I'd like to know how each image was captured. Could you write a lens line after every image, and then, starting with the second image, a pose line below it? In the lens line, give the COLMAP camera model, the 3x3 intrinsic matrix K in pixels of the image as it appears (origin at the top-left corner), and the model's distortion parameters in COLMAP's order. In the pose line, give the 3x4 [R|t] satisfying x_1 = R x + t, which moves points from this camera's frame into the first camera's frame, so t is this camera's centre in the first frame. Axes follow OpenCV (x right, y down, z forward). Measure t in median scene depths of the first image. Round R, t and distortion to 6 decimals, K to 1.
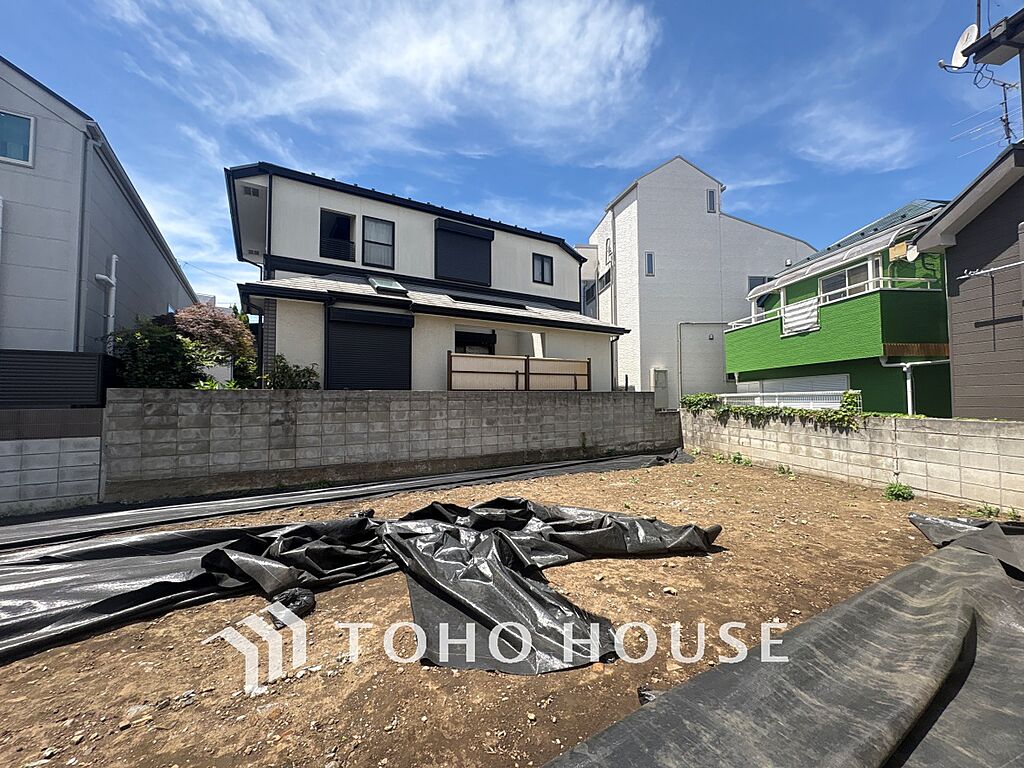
lens RADIAL K [[407.6, 0, 512.1], [0, 407.6, 382.2], [0, 0, 1]] dist [0.000584, -0.000052]
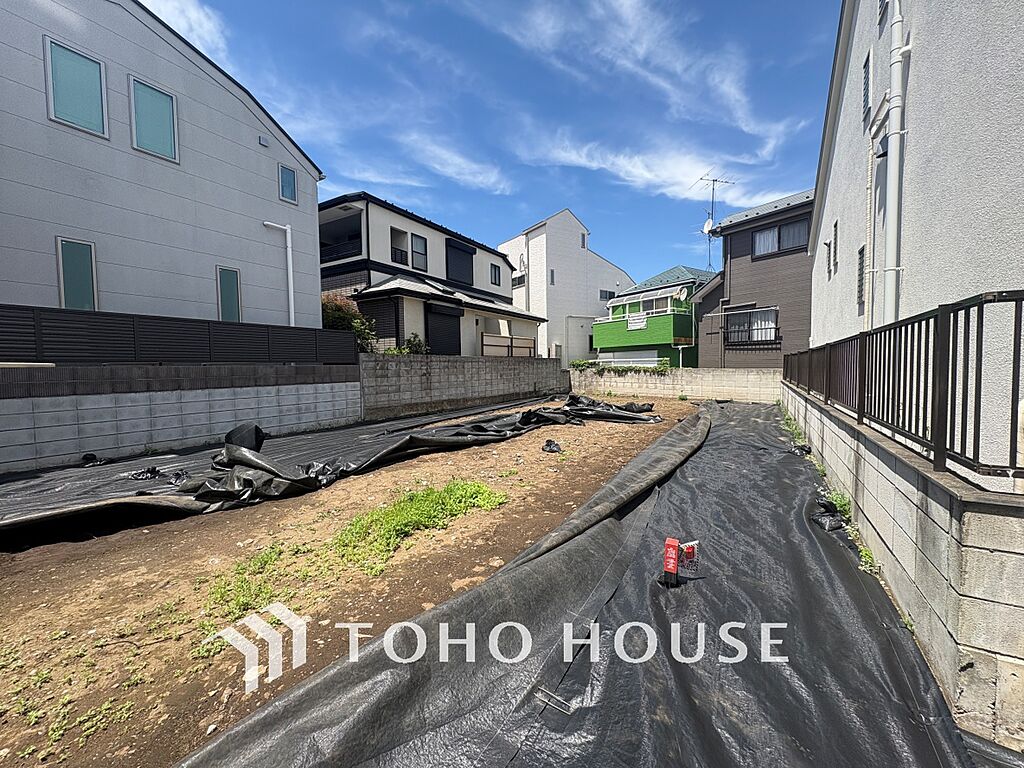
lens RADIAL K [[407.2, 0, 509.6], [0, 407.2, 384.8], [0, 0, 1]] dist [0.004807, -0.000181]
pose [[0.885341, -0.023207, 0.464363, -0.809704], [-0.016573, 0.996544, 0.081400, -0.001351], [-0.464647, -0.079763, 0.881896, -0.501783]]
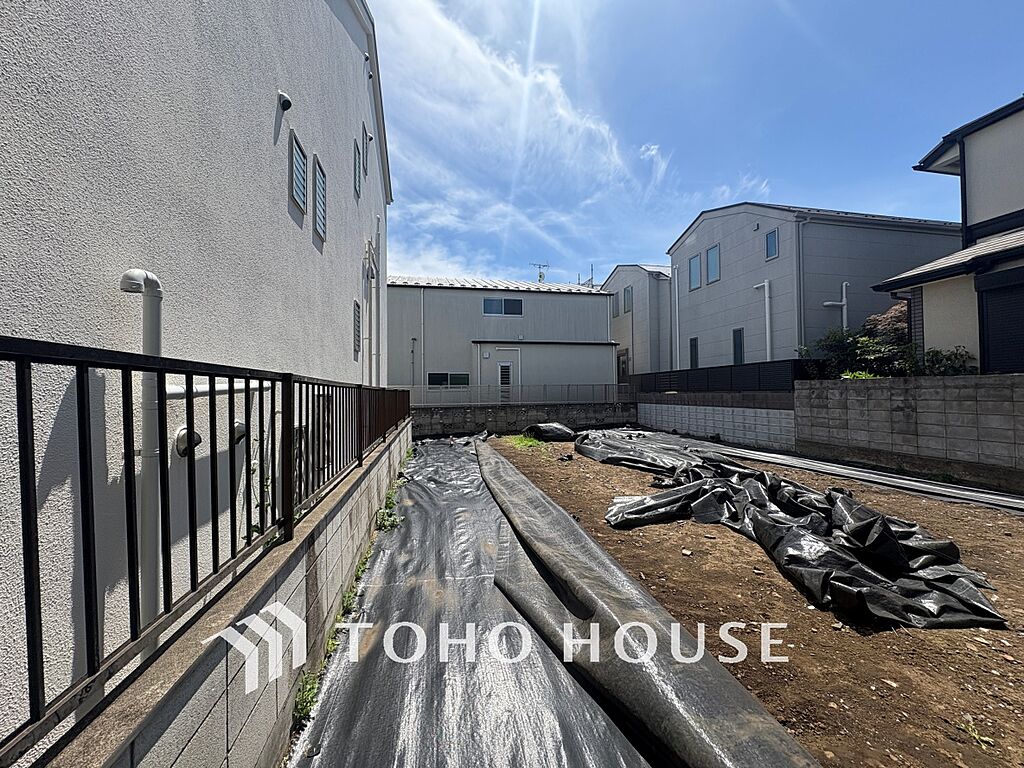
lens RADIAL K [[407.6, 0, 512.1], [0, 407.6, 382.2], [0, 0, 1]] dist [0.000584, -0.000052]
pose [[-0.347488, -0.014077, -0.937579, 0.591820], [0.051907, 0.998065, -0.034223, 0.011404], [0.936247, -0.060559, -0.346085, 0.336434]]
